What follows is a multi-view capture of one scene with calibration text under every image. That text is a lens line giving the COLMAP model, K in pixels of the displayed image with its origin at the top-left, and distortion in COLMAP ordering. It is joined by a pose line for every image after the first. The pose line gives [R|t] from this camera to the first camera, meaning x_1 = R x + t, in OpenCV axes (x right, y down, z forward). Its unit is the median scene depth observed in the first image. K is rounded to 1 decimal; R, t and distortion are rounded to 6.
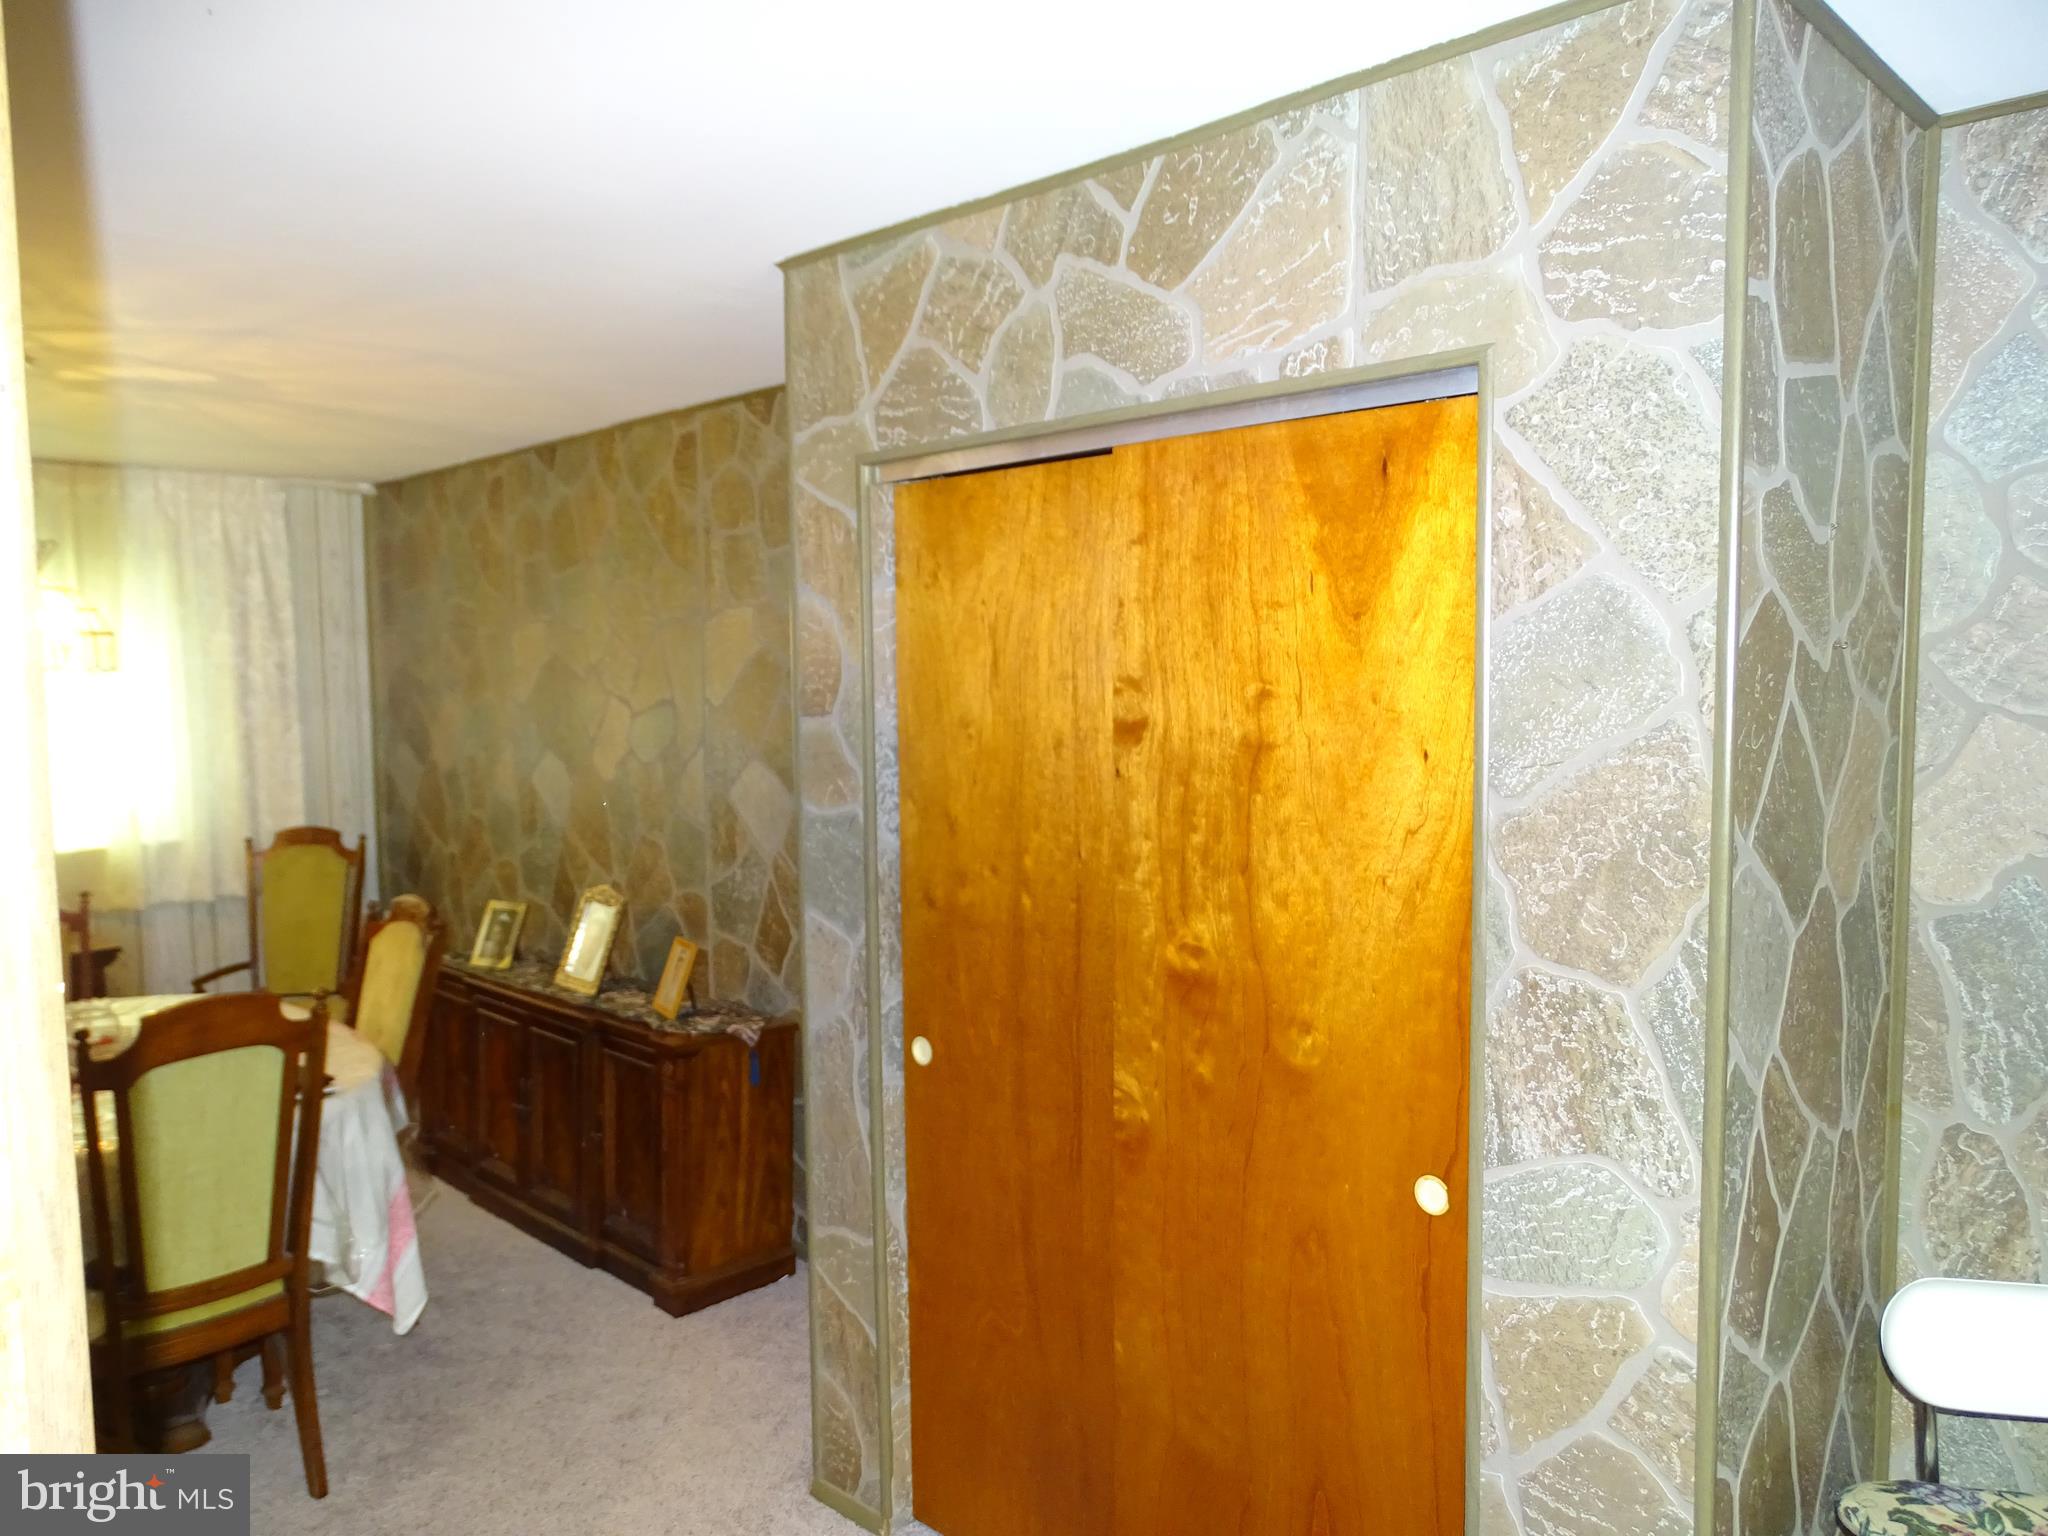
lens RADIAL K [[1452.3, 0, 1022.0], [0, 1452.3, 765.0], [0, 0, 1]] dist [-0.003664, -0.006857]
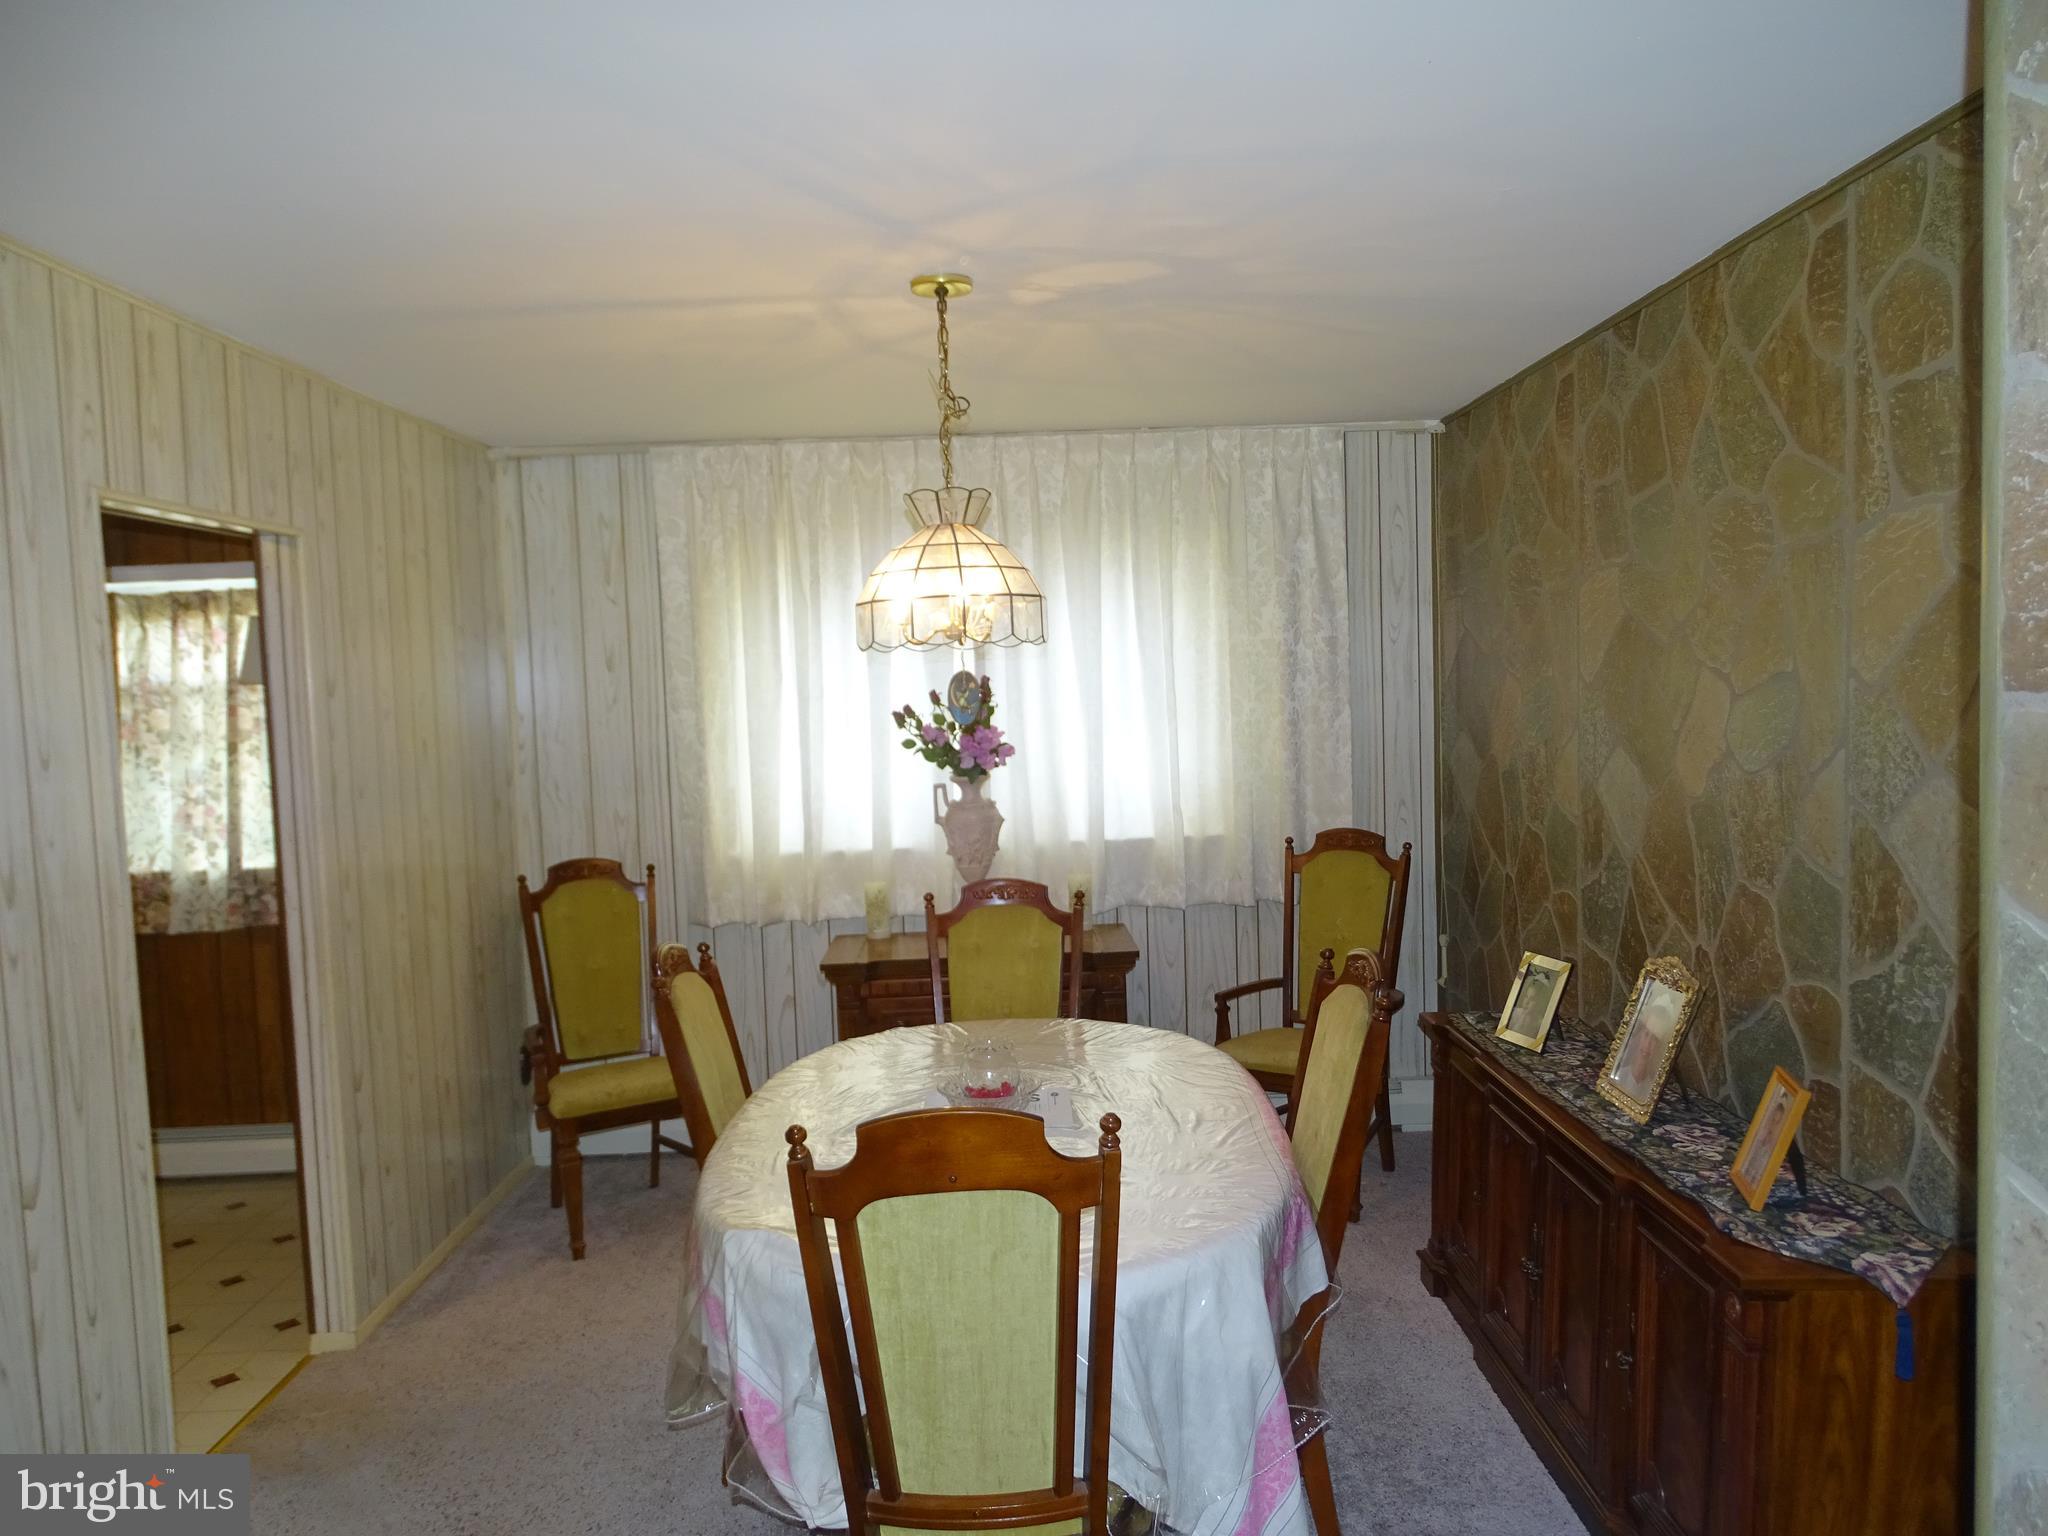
lens RADIAL K [[1452.3, 0, 1027.4], [0, 1452.3, 762.0], [0, 0, 1]] dist [-0.003664, -0.006857]
pose [[0.713221, 0.032106, -0.700204, -0.039153], [-0.027061, 0.999467, 0.018264, -0.008886], [0.700417, 0.005921, 0.713709, 0.322003]]
